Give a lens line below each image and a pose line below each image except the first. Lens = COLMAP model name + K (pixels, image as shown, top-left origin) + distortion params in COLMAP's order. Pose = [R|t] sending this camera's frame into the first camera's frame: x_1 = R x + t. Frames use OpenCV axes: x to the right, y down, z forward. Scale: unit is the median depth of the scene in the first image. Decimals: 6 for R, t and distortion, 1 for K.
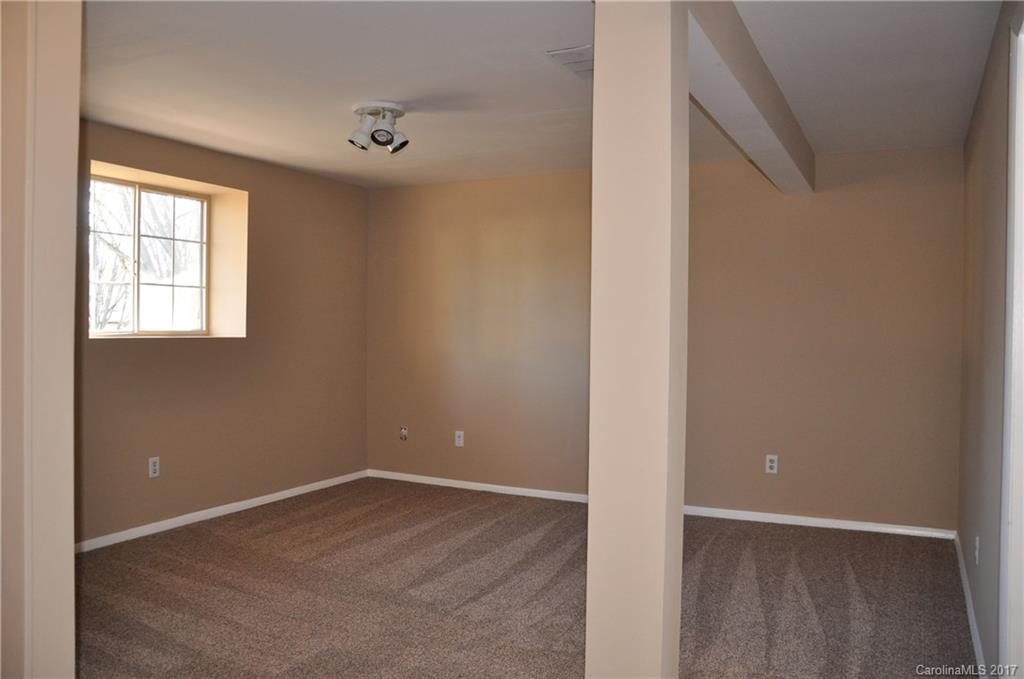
lens RADIAL K [[822.1, 0, 512.0], [0, 822.1, 339.5], [0, 0, 1]] dist [-0.116427, 0.011995]
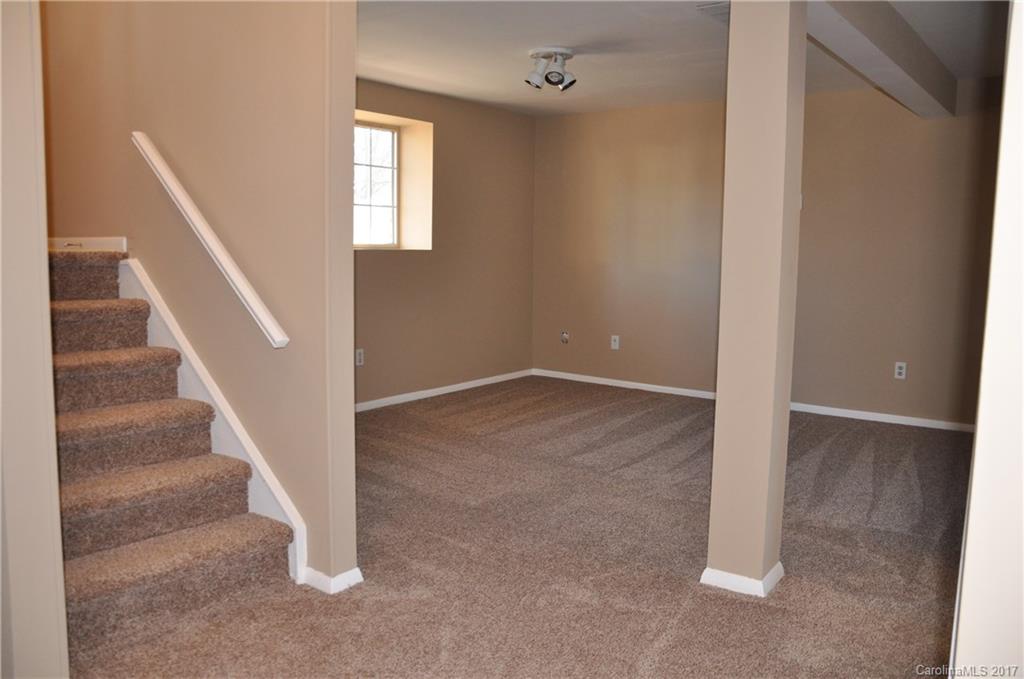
lens RADIAL K [[822.1, 0, 512.0], [0, 822.1, 339.5], [0, 0, 1]] dist [-0.116427, 0.011995]
pose [[0.983040, 0.023013, -0.181940, 0.002444], [-0.005161, 0.995174, 0.097993, 0.012530], [0.183317, -0.095392, 0.978415, -0.188392]]
